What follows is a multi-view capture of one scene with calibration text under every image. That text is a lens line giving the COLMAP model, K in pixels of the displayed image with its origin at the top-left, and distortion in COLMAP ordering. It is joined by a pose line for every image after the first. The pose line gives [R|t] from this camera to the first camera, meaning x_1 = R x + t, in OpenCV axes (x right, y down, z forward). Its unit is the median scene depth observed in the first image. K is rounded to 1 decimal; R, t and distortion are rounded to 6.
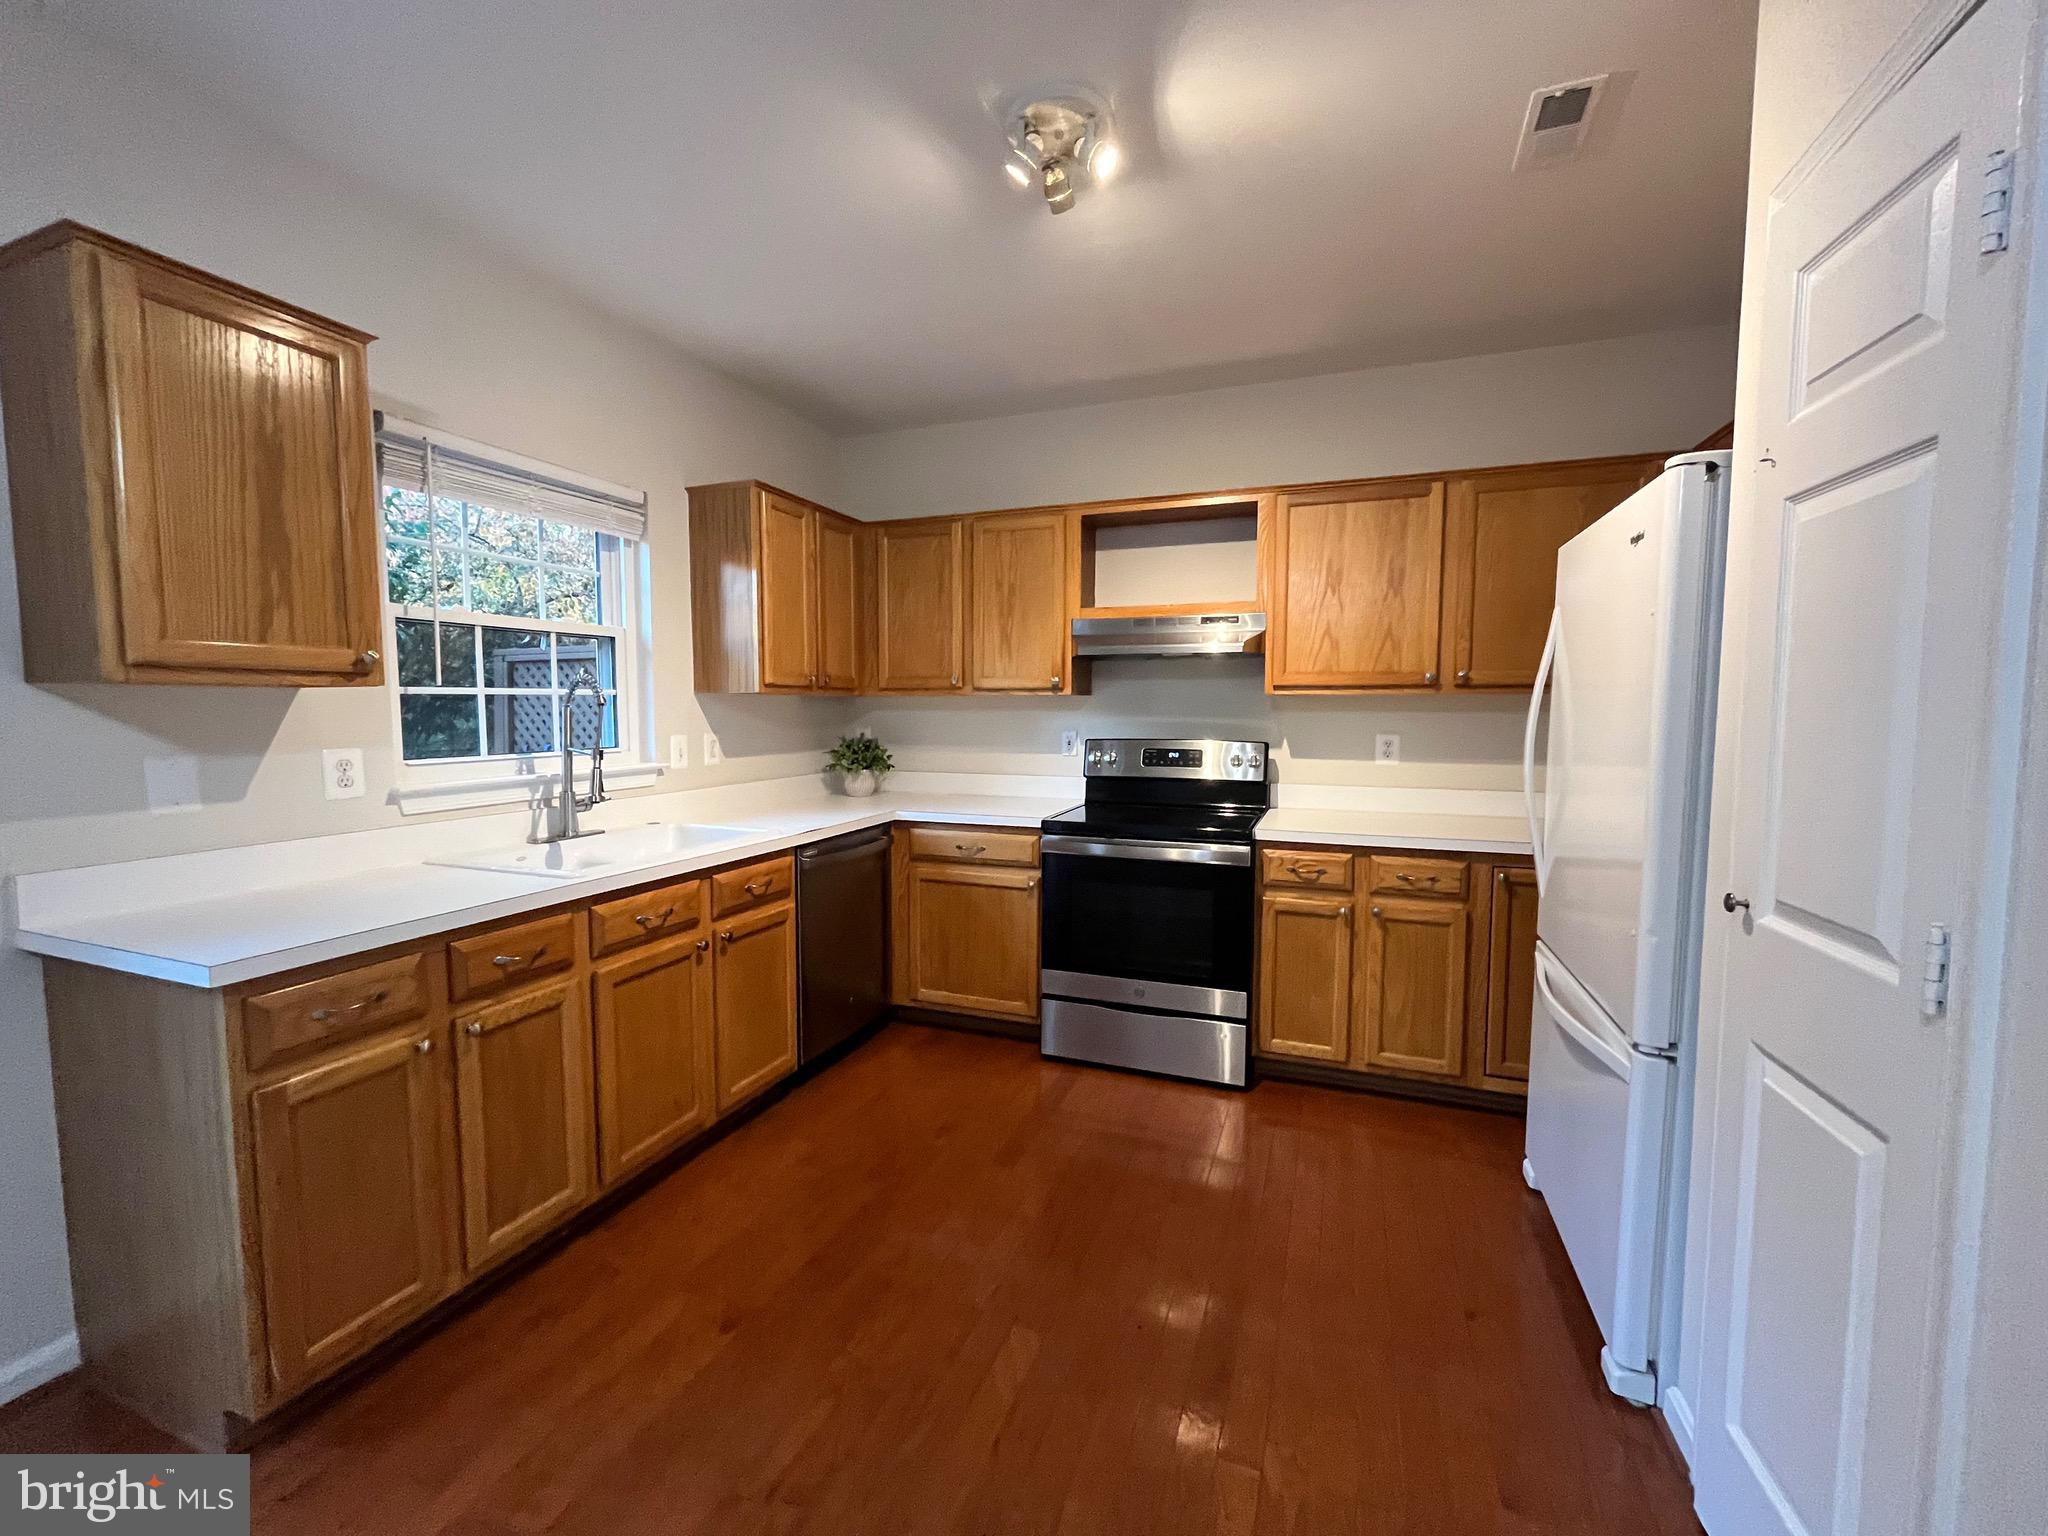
lens RADIAL K [[837.9, 0, 1023.5], [0, 837.9, 765.3], [0, 0, 1]] dist [-0.001811, -0.001040]
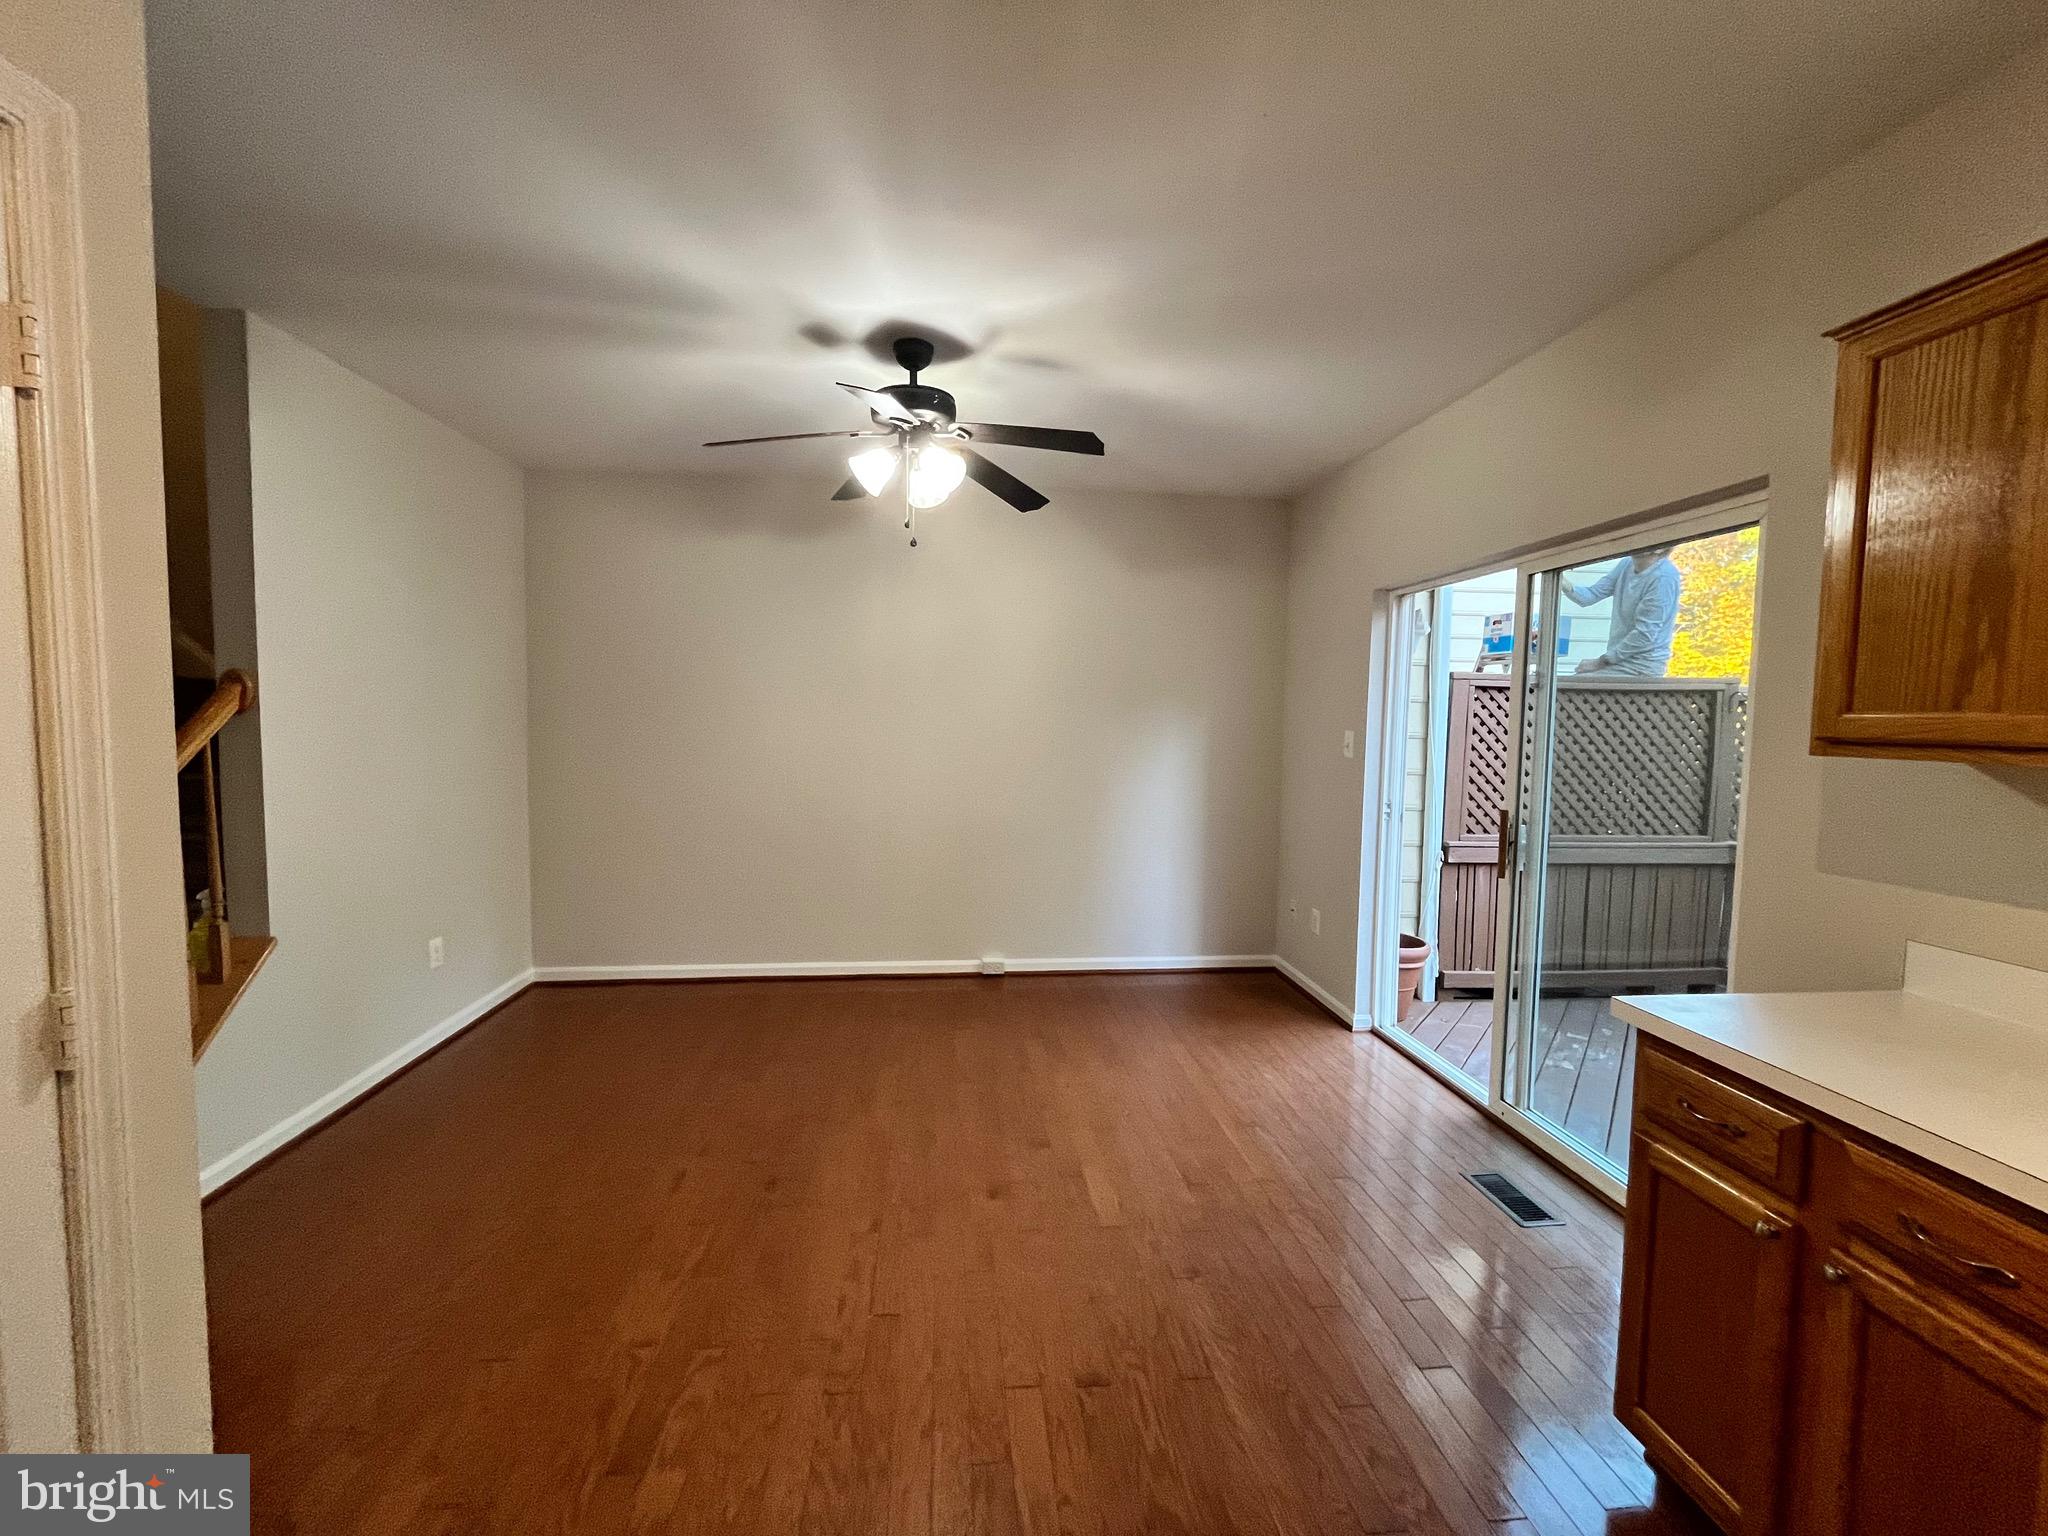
lens RADIAL K [[837.9, 0, 1020.3], [0, 837.9, 771.8], [0, 0, 1]] dist [-0.001811, -0.001040]
pose [[-0.893549, 0.022722, -0.448391, 0.135715], [-0.042152, 0.990061, 0.134170, -0.090383], [0.446983, 0.138788, -0.883710, 0.749877]]
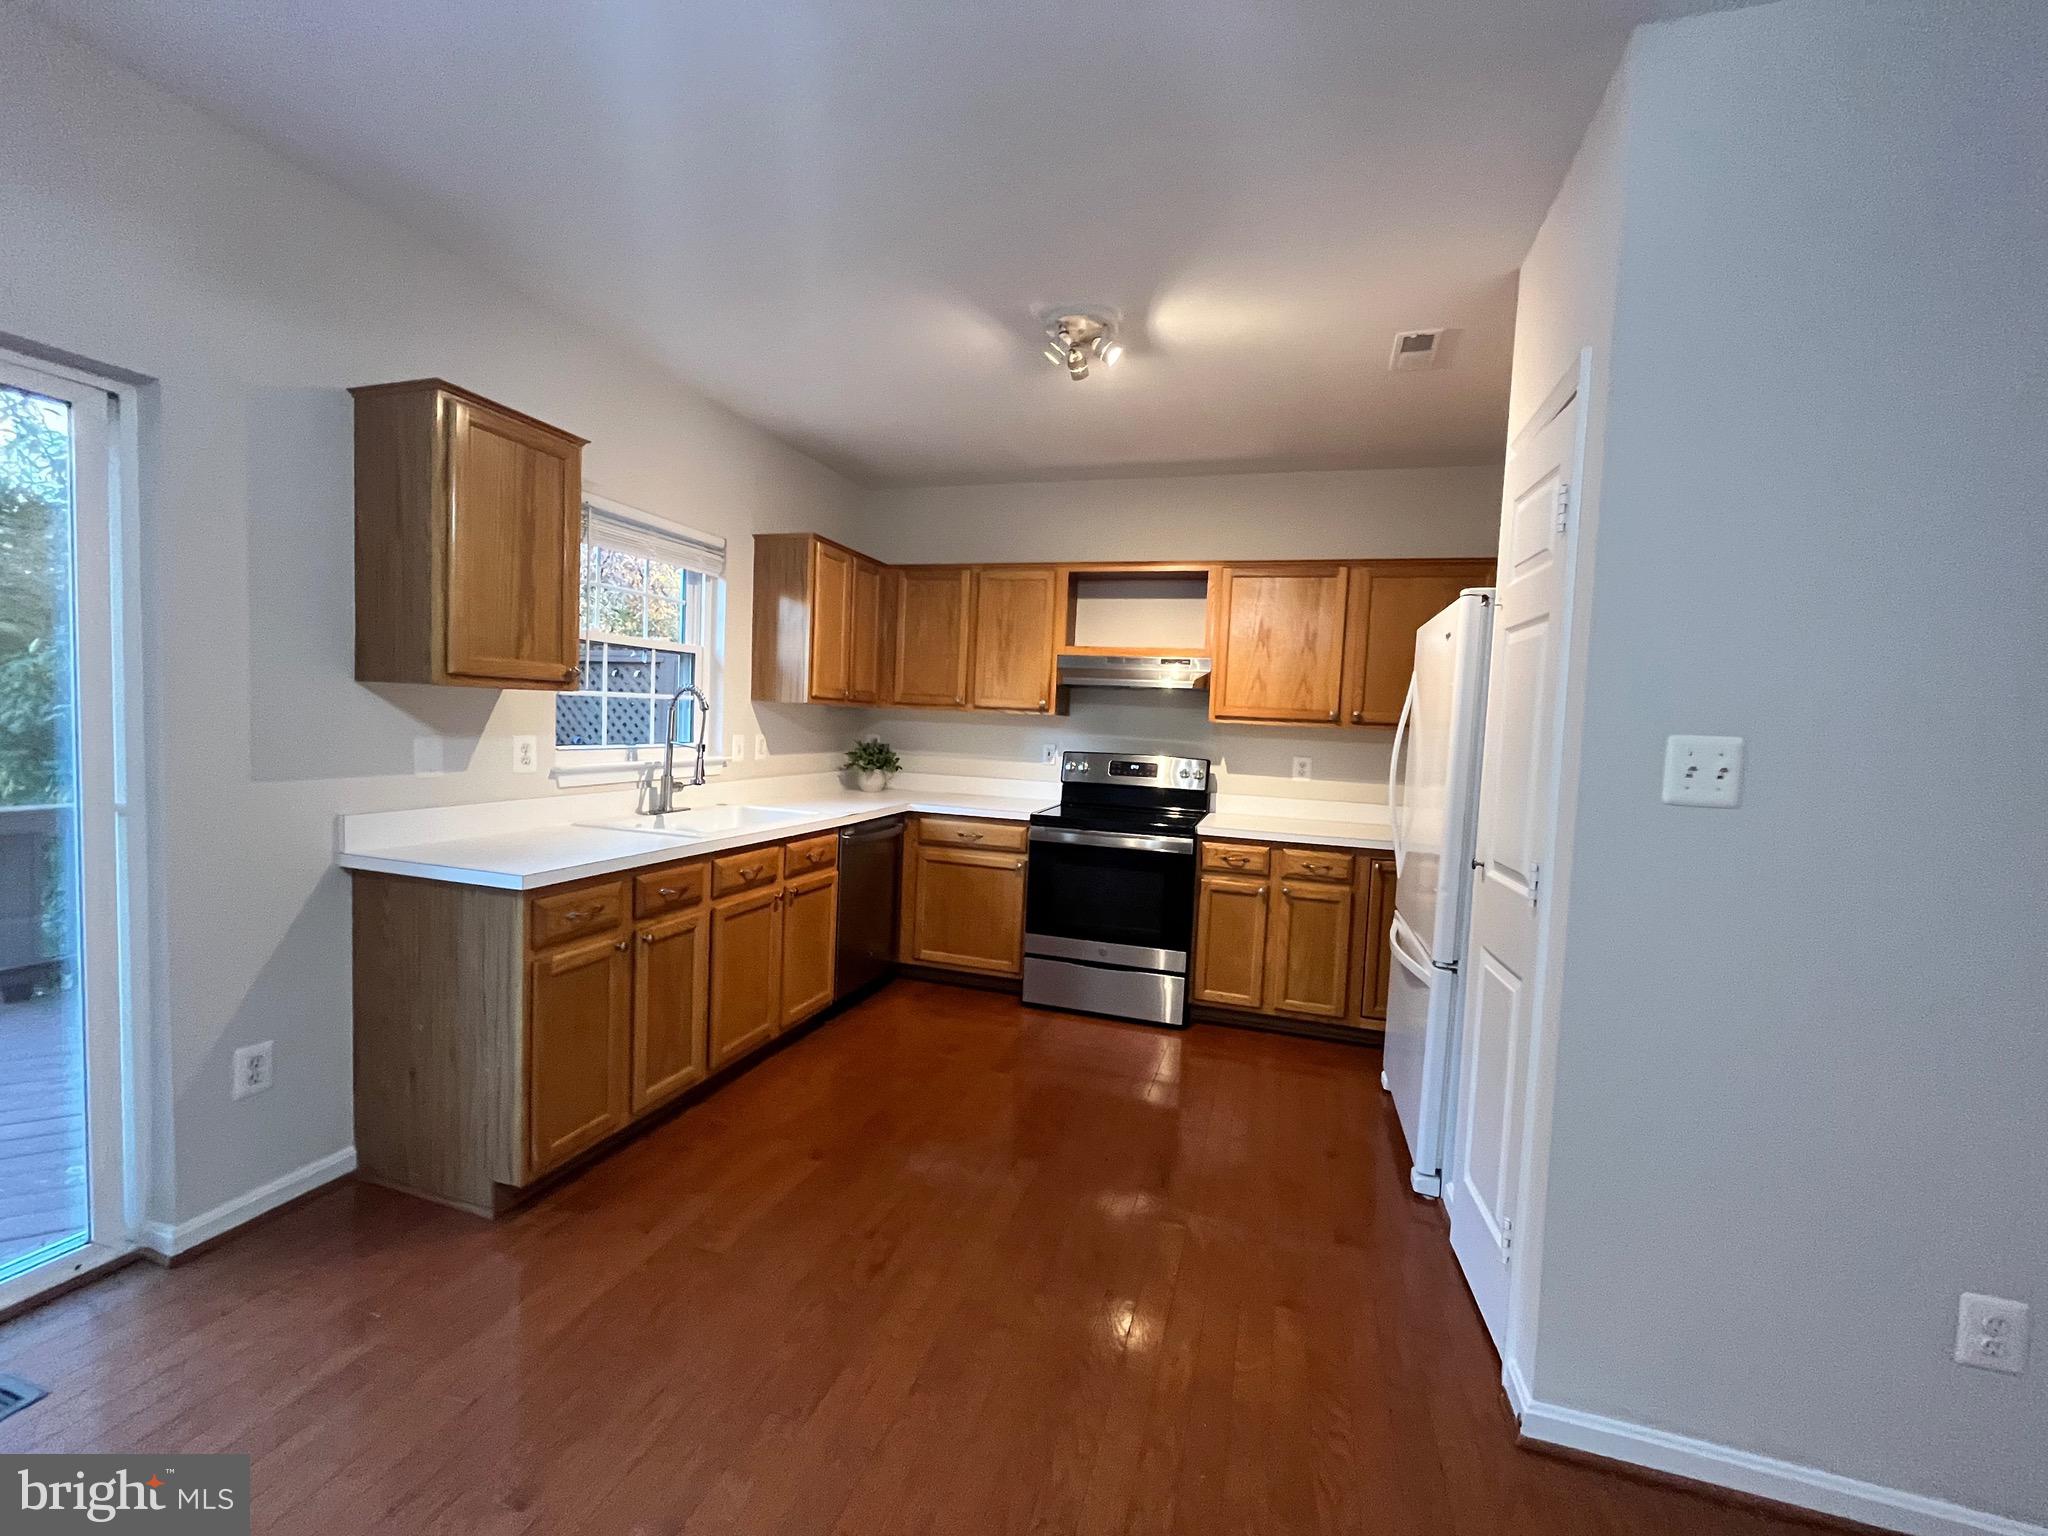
lens RADIAL K [[837.9, 0, 1023.8], [0, 837.9, 766.5], [0, 0, 1]] dist [-0.001811, -0.001040]
pose [[0.997169, 0.039846, 0.063760, -0.075517], [-0.039049, 0.999143, -0.013691, 0.012056], [-0.064251, 0.011162, 0.997871, -0.271659]]
